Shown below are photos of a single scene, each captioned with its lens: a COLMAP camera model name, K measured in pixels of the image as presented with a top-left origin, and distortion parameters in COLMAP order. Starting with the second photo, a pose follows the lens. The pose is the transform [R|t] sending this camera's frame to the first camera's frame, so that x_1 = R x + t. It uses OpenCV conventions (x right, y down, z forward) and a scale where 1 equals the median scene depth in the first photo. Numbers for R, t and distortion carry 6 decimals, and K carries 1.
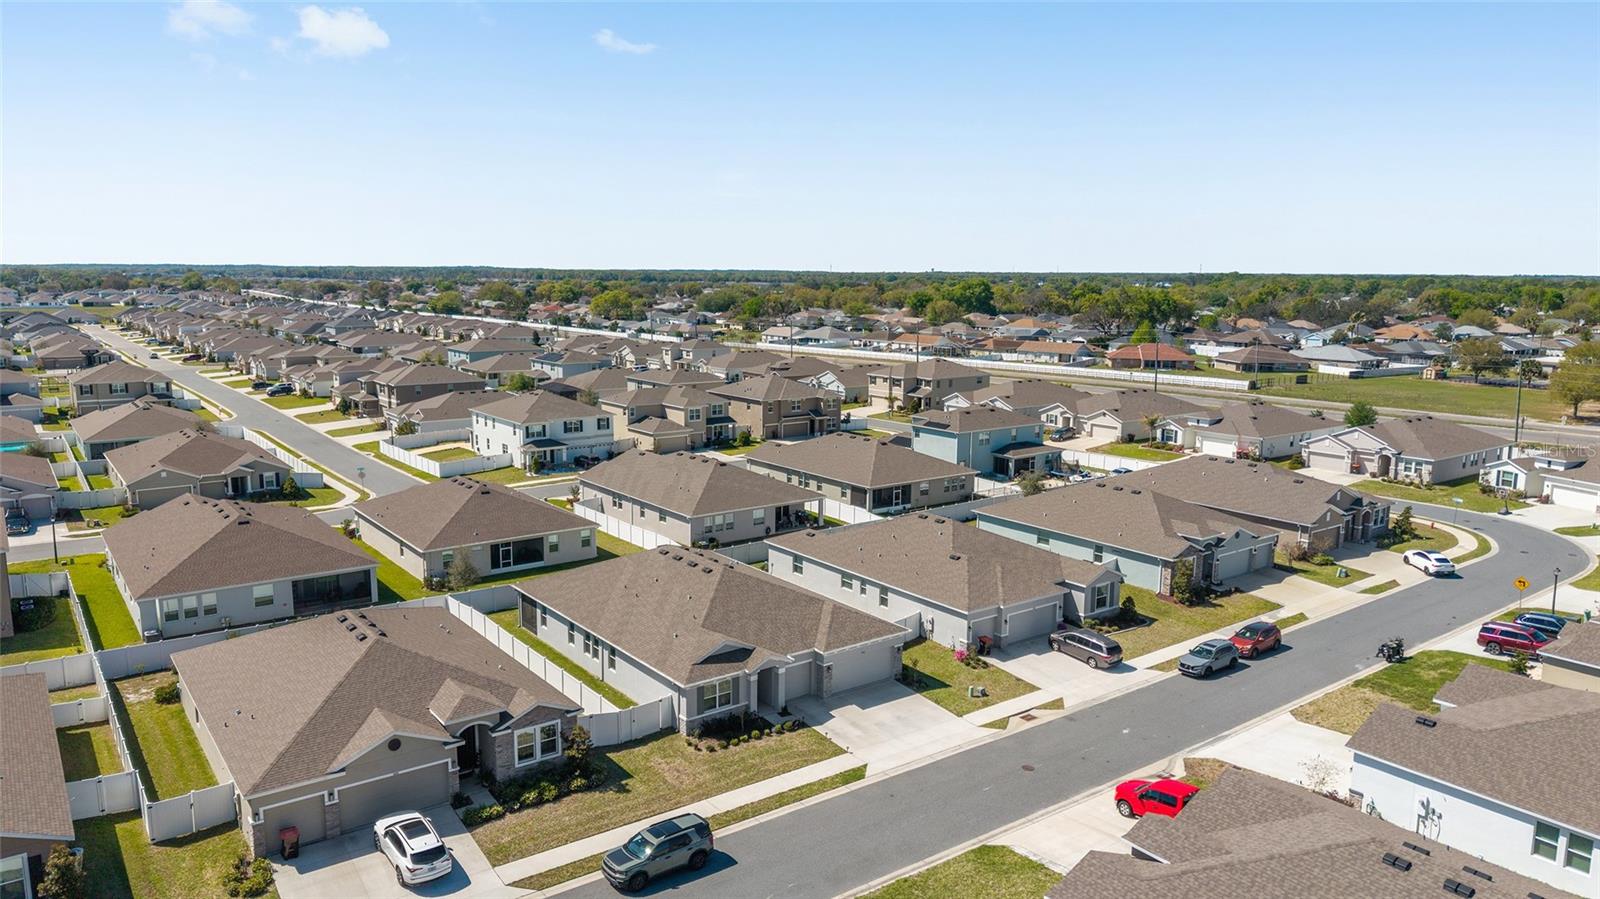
lens RADIAL K [[1079.4, 0, 793.1], [0, 1079.4, 447.1], [0, 0, 1]] dist [0.040478, -0.052749]
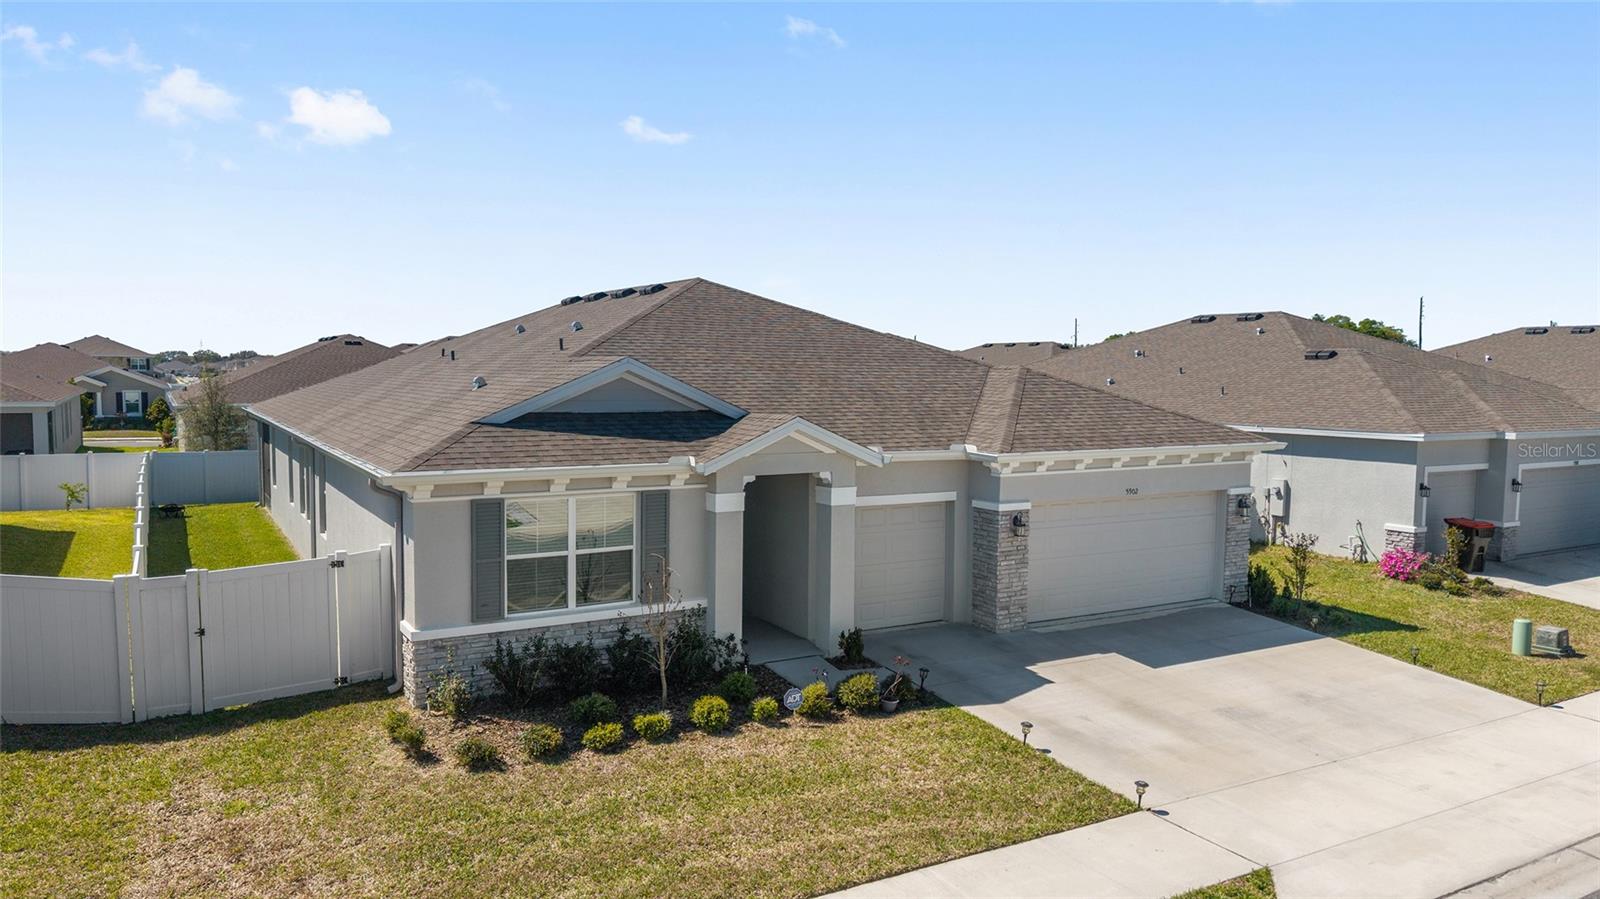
lens RADIAL K [[1102.6, 0, 794.4], [0, 1102.6, 439.2], [0, 0, 1]] dist [0.006181, -0.002347]
pose [[0.993557, 0.011505, -0.112750, 0.007654], [-0.022771, 0.994812, -0.099153, 0.219330], [0.111024, 0.101081, 0.988664, 0.729457]]
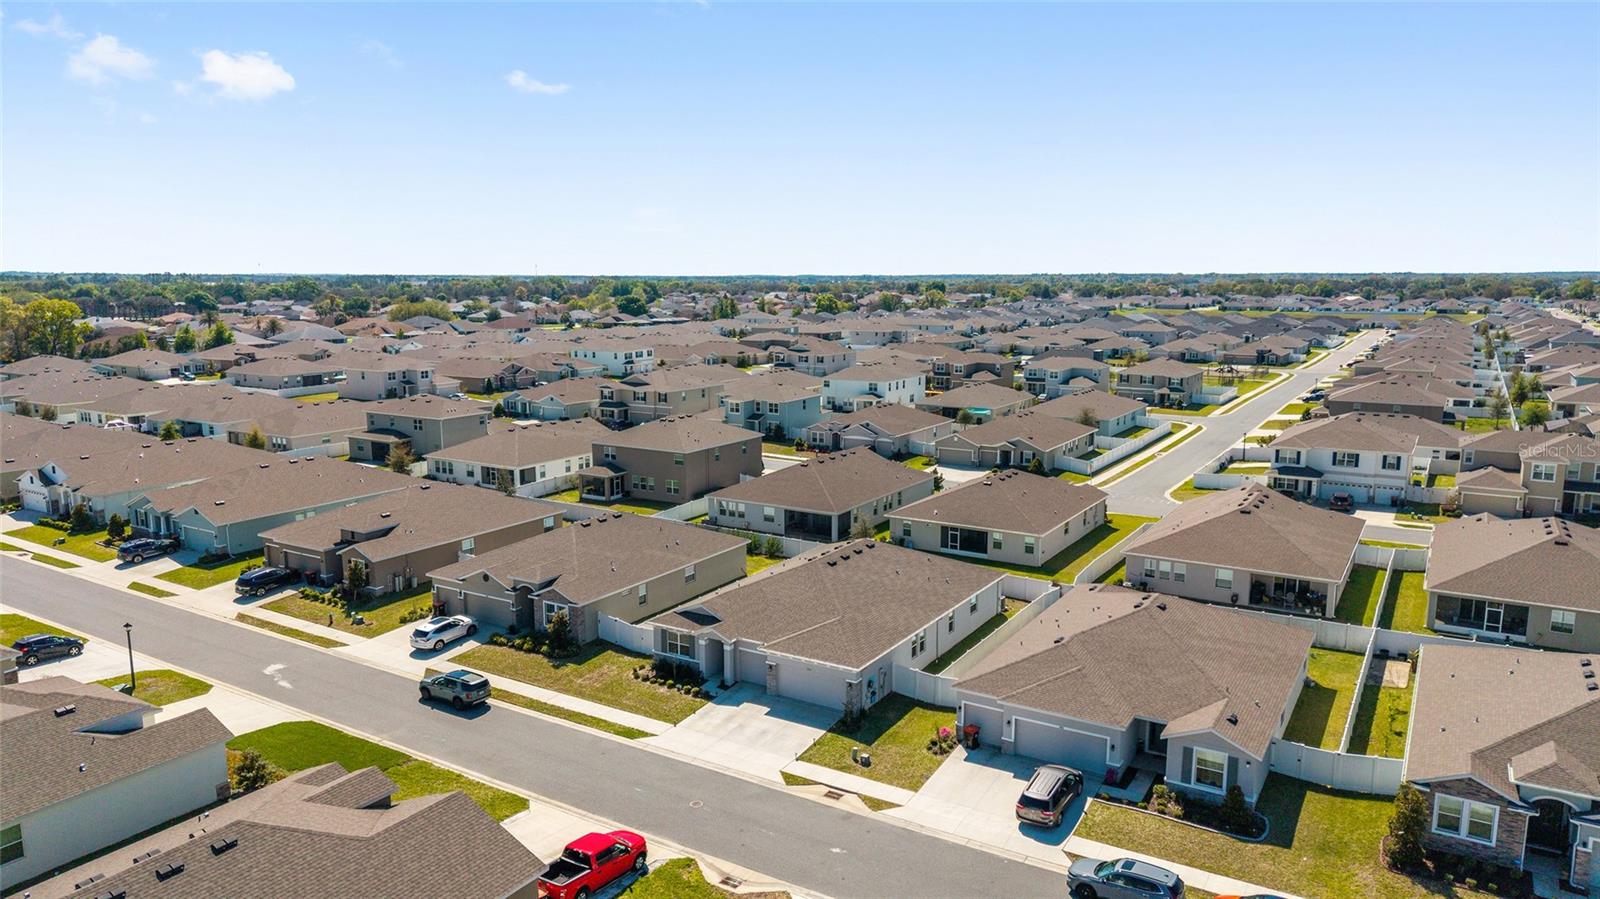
lens RADIAL K [[1069.7, 0, 812.6], [0, 1069.7, 448.8], [0, 0, 1]] dist [0.032753, -0.001580]
pose [[0.379161, 0.144353, -0.914002, 0.981925], [-0.148451, 0.984452, 0.093896, -0.105799], [0.913345, 0.100083, 0.394695, 0.629722]]
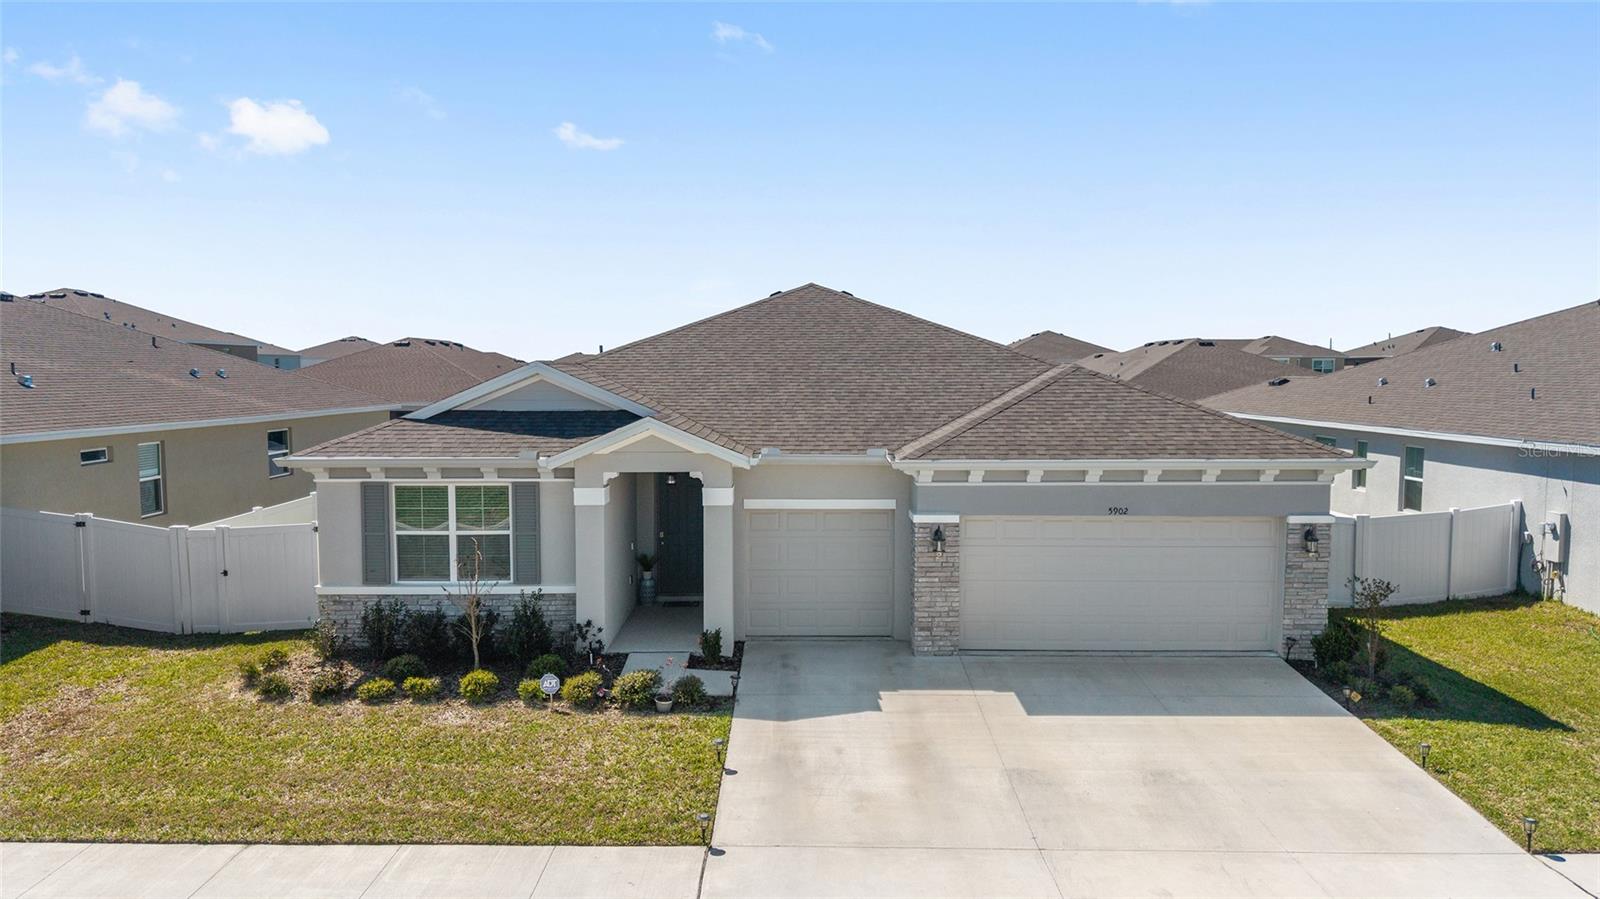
lens RADIAL K [[1079.4, 0, 793.1], [0, 1079.4, 447.1], [0, 0, 1]] dist [0.040478, -0.052749]
pose [[0.800956, 0.036179, -0.597629, 0.162188], [-0.092419, 0.993680, -0.063706, 0.209312], [0.591547, 0.106258, 0.799238, 0.796310]]
